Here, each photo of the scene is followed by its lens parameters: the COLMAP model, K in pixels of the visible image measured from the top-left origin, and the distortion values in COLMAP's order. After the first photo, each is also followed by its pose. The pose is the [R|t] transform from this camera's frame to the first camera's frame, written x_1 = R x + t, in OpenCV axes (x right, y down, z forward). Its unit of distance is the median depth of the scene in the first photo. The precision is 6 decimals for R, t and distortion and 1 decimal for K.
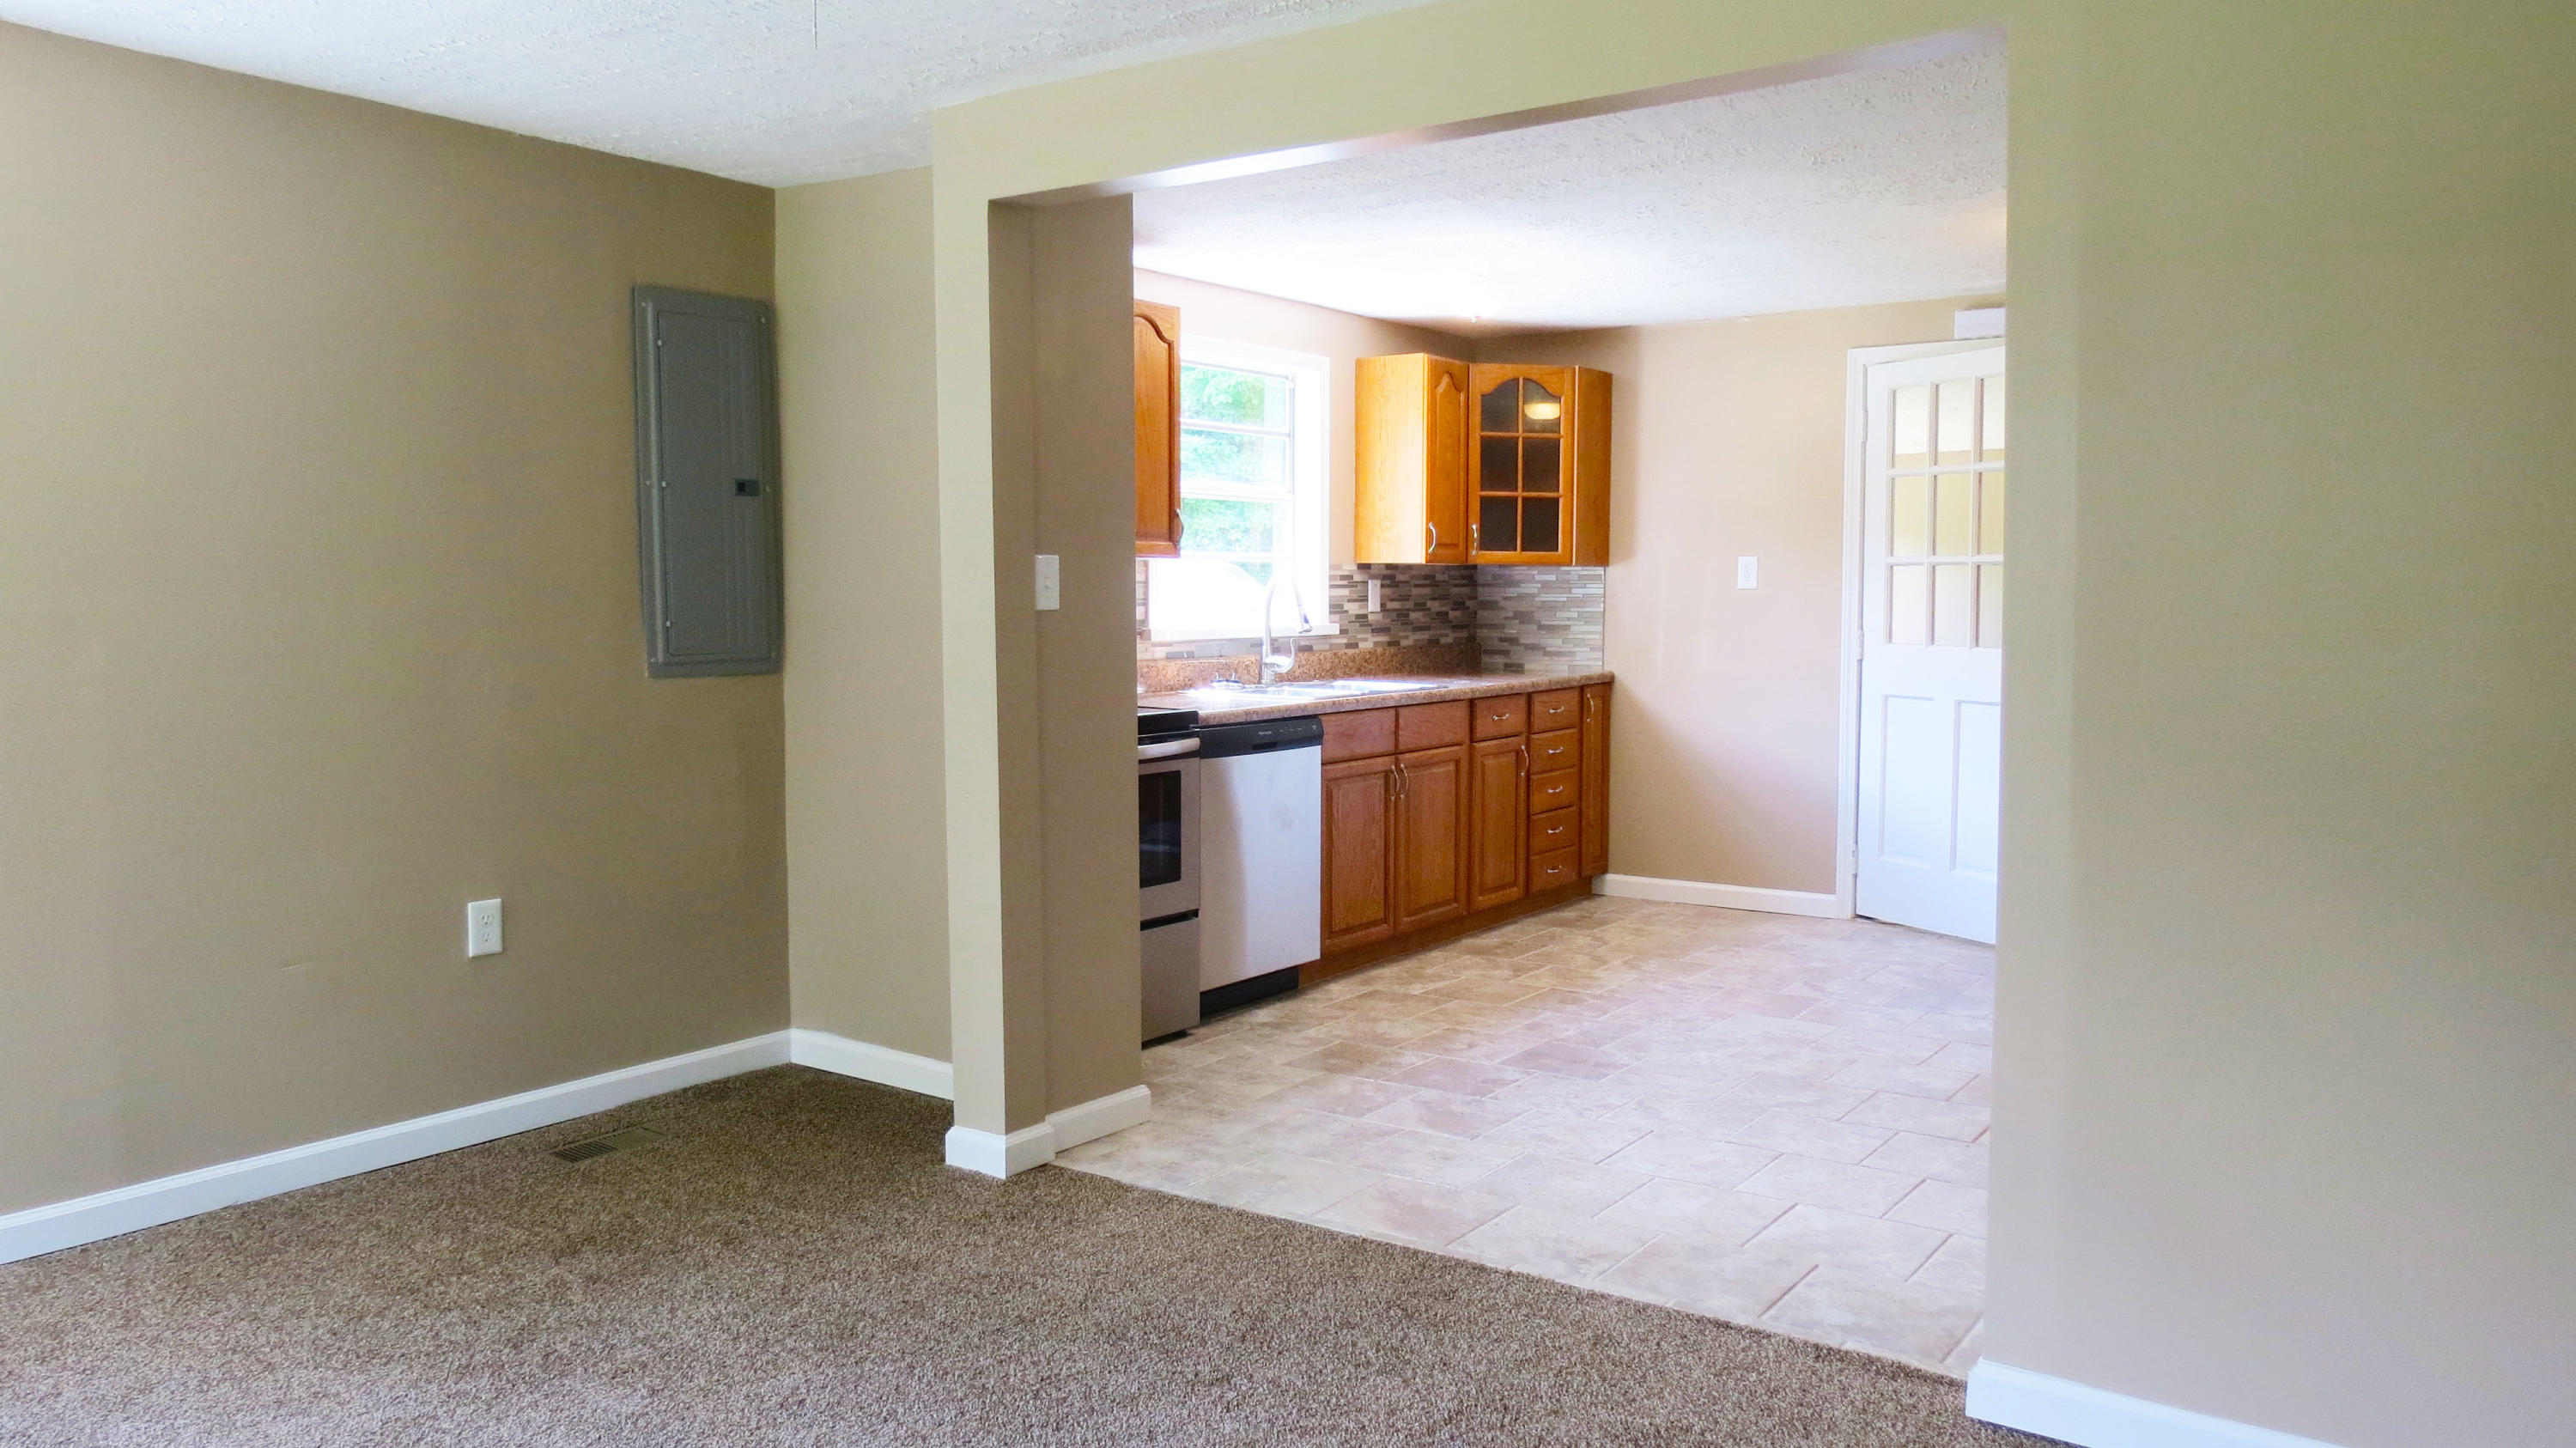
lens RADIAL K [[1847.0, 0, 1288.0], [0, 1847.0, 724.0], [0, 0, 1]] dist [-0.020769, 0.001519]
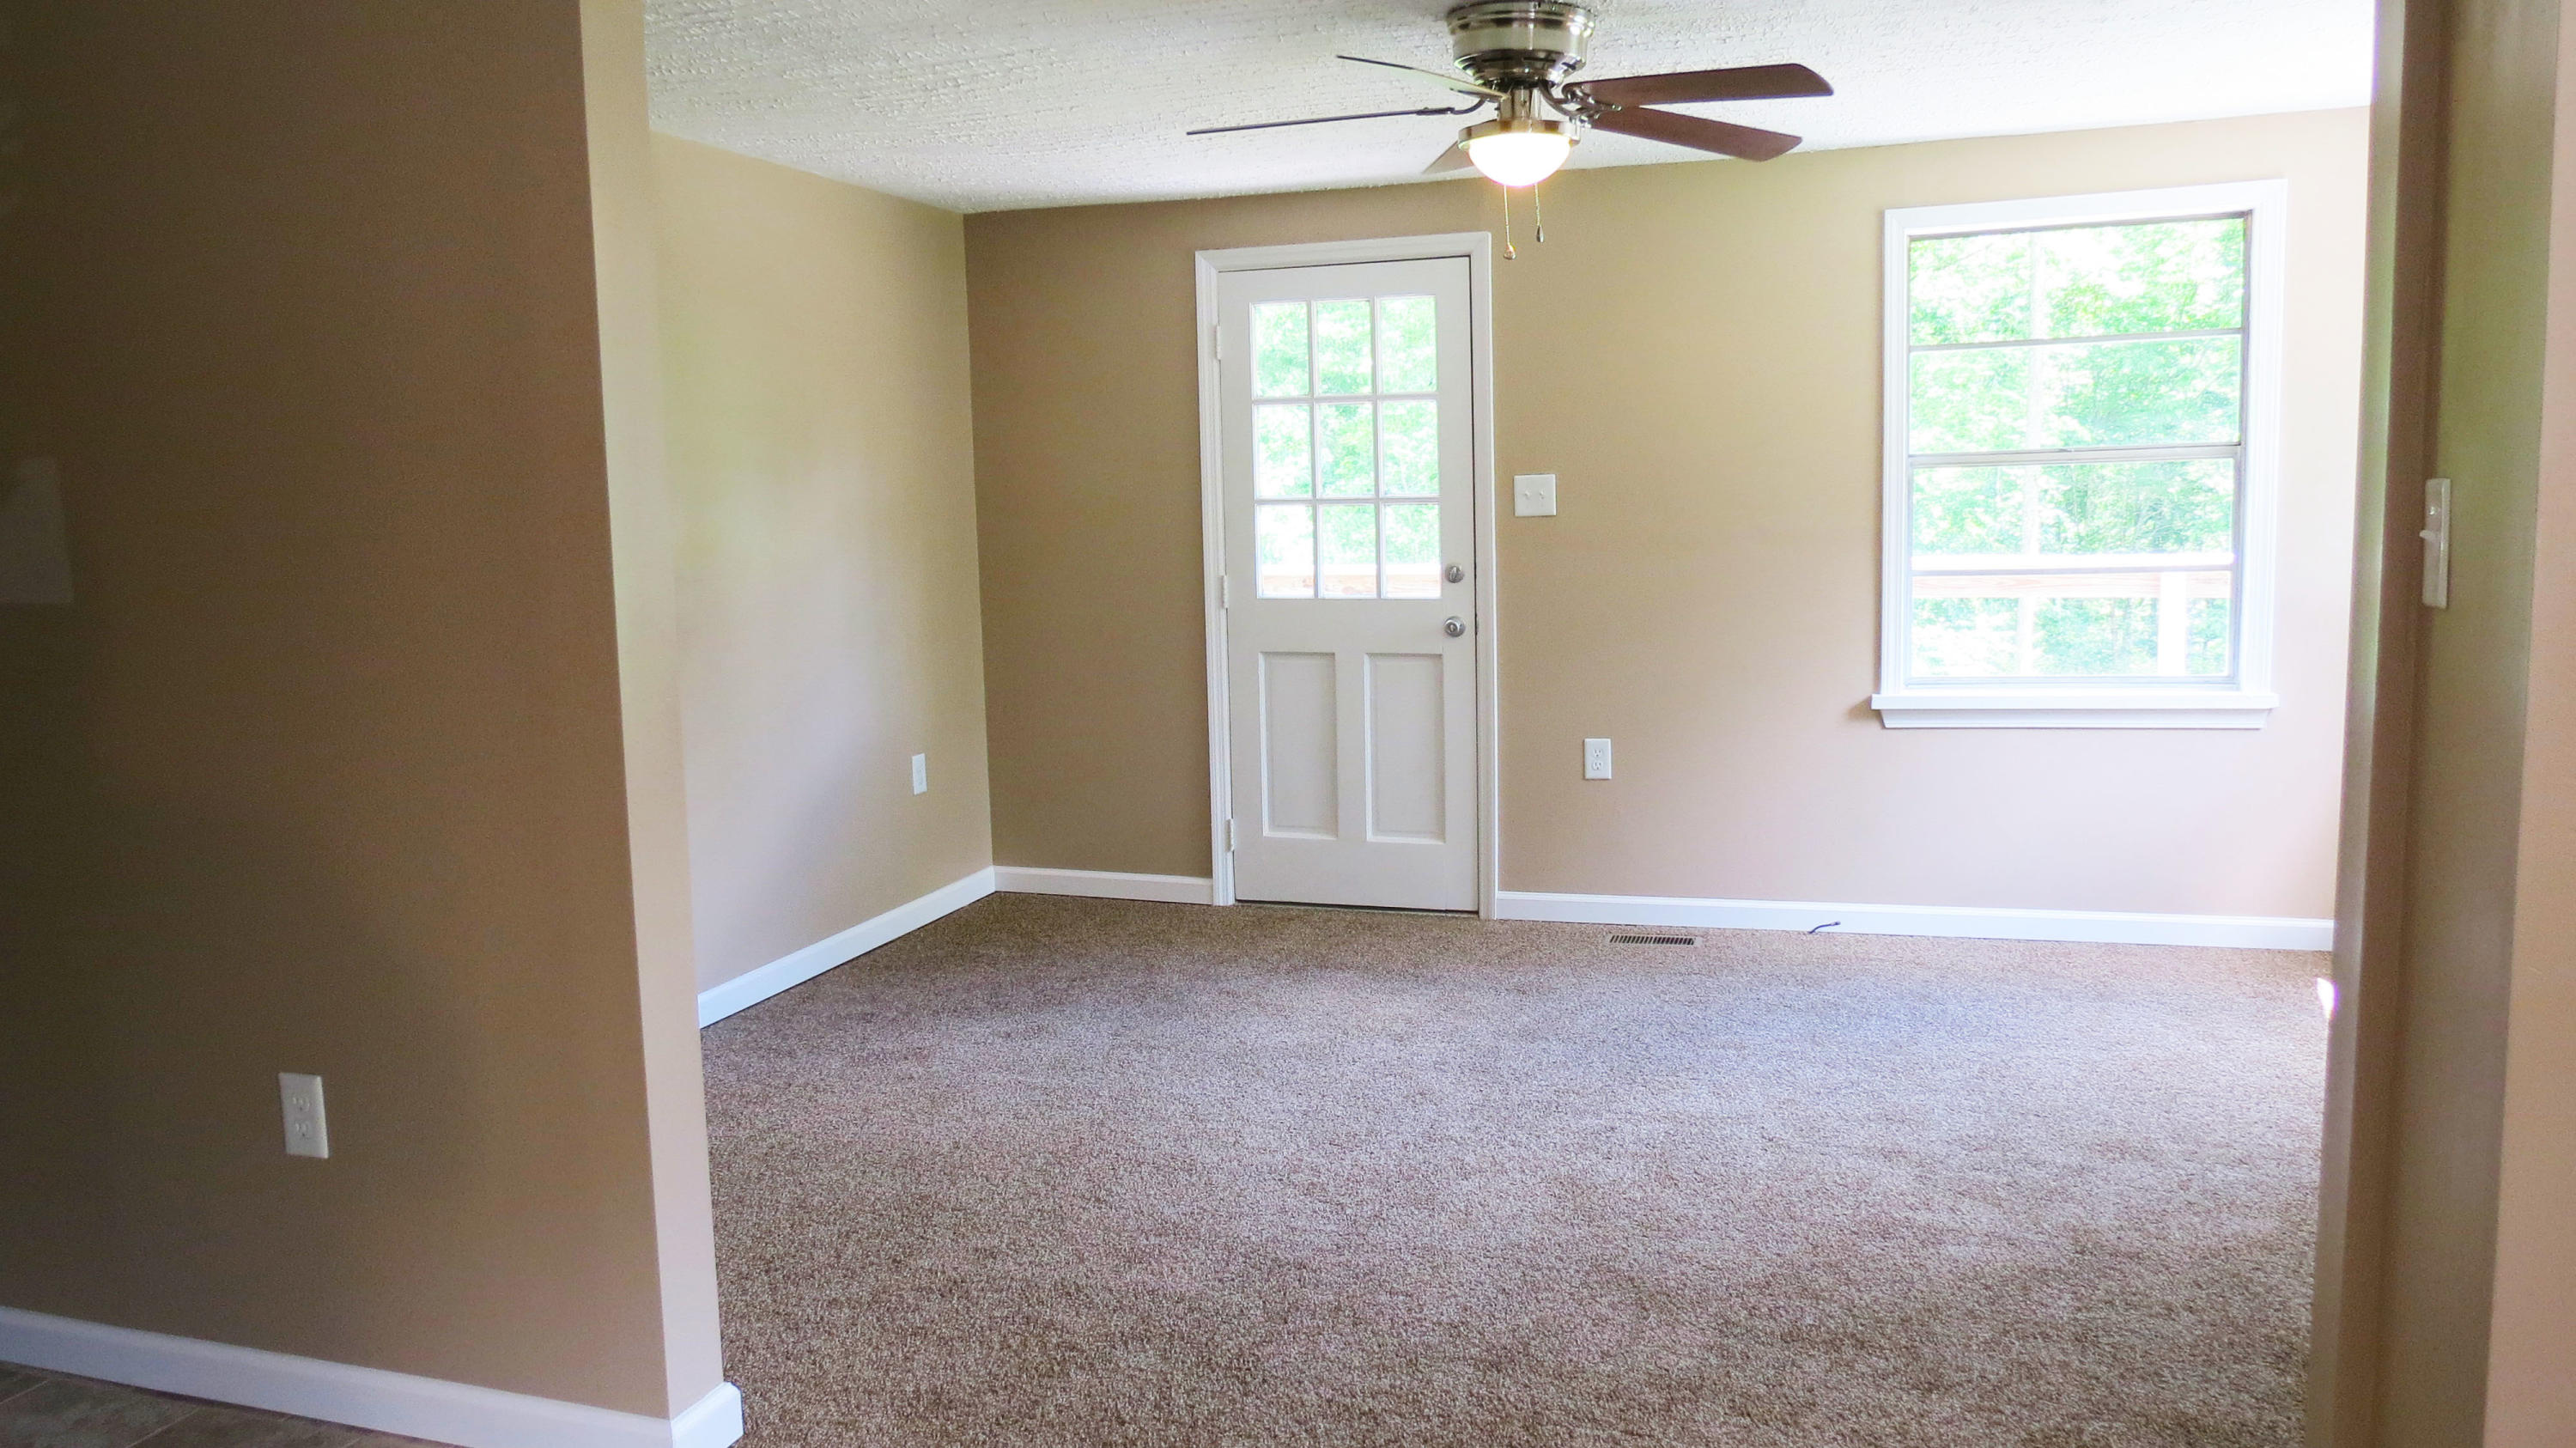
lens RADIAL K [[1832.6, 0, 1294.0], [0, 1832.6, 723.9], [0, 0, 1]] dist [-0.028454, 0.002977]
pose [[-0.953055, 0.059090, -0.296976, 0.146382], [0.001818, 0.981873, 0.189529, -0.067636], [0.302792, 0.180091, -0.935887, 0.779643]]
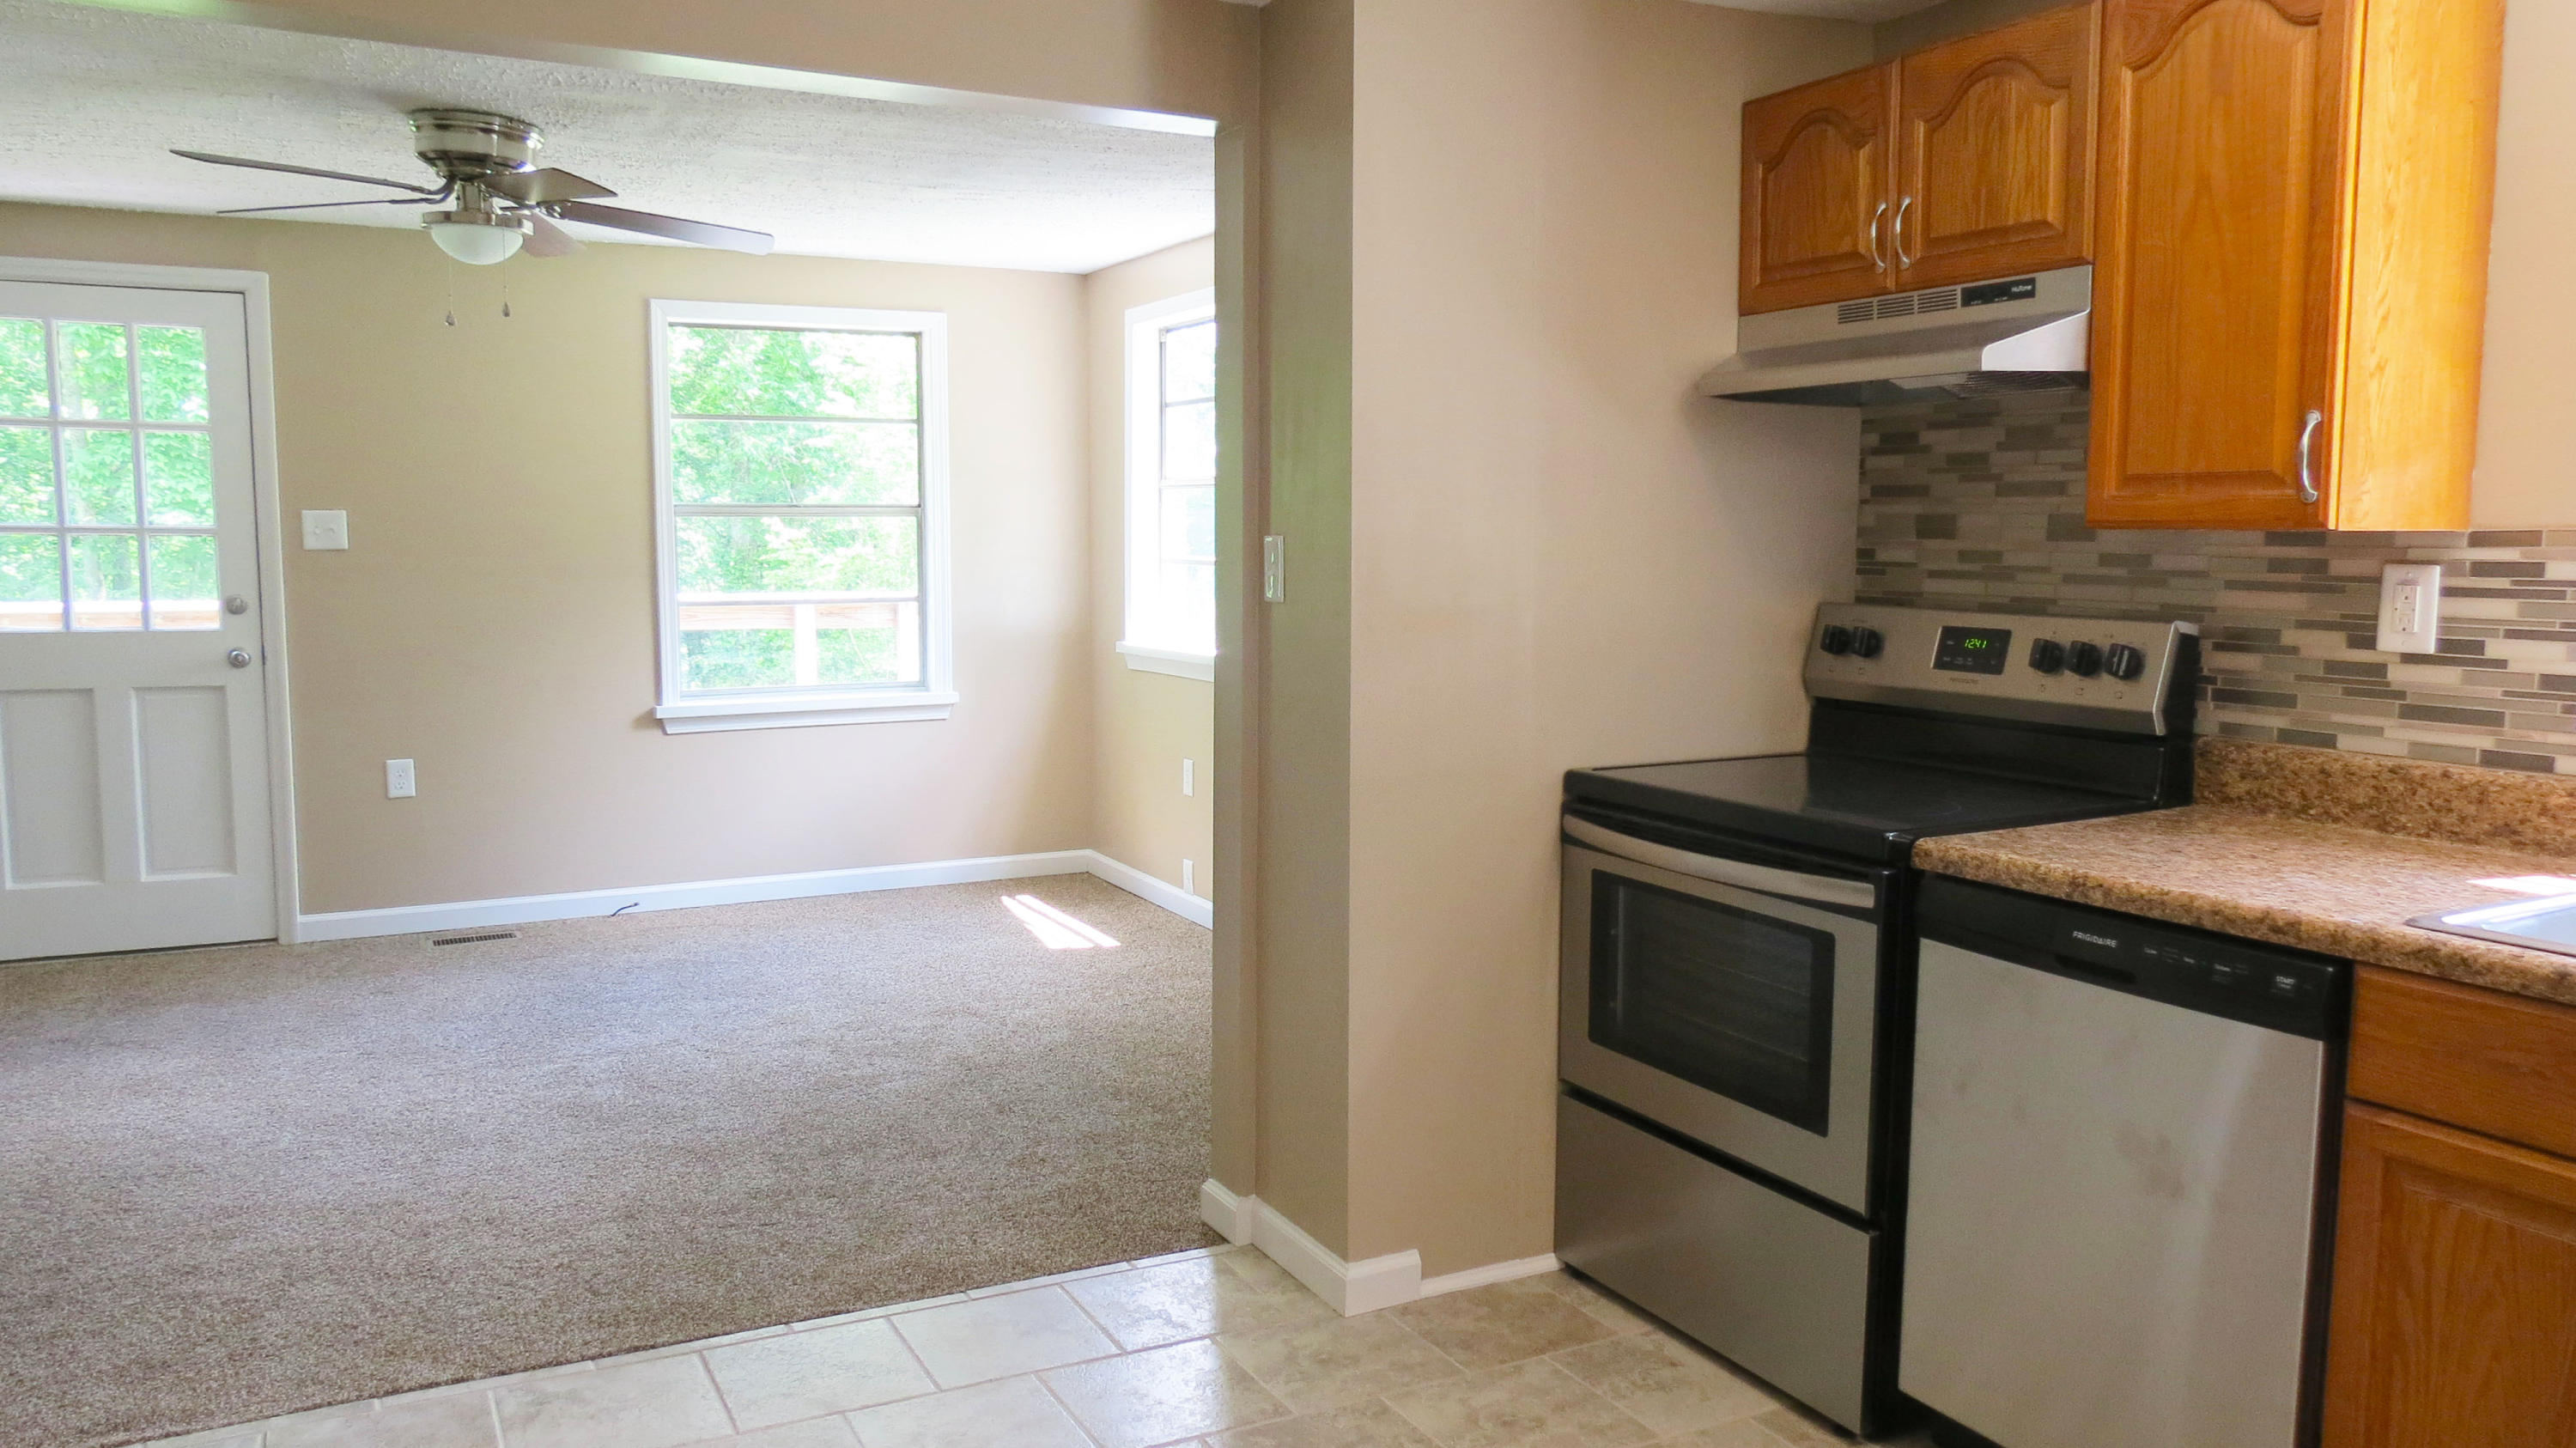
lens RADIAL K [[1832.6, 0, 1294.0], [0, 1832.6, 723.9], [0, 0, 1]] dist [-0.028454, 0.002977]
pose [[-0.449112, 0.088665, -0.889065, 0.351678], [-0.072025, 0.988233, 0.134939, -0.070117], [0.890568, 0.124637, -0.437441, 0.812019]]
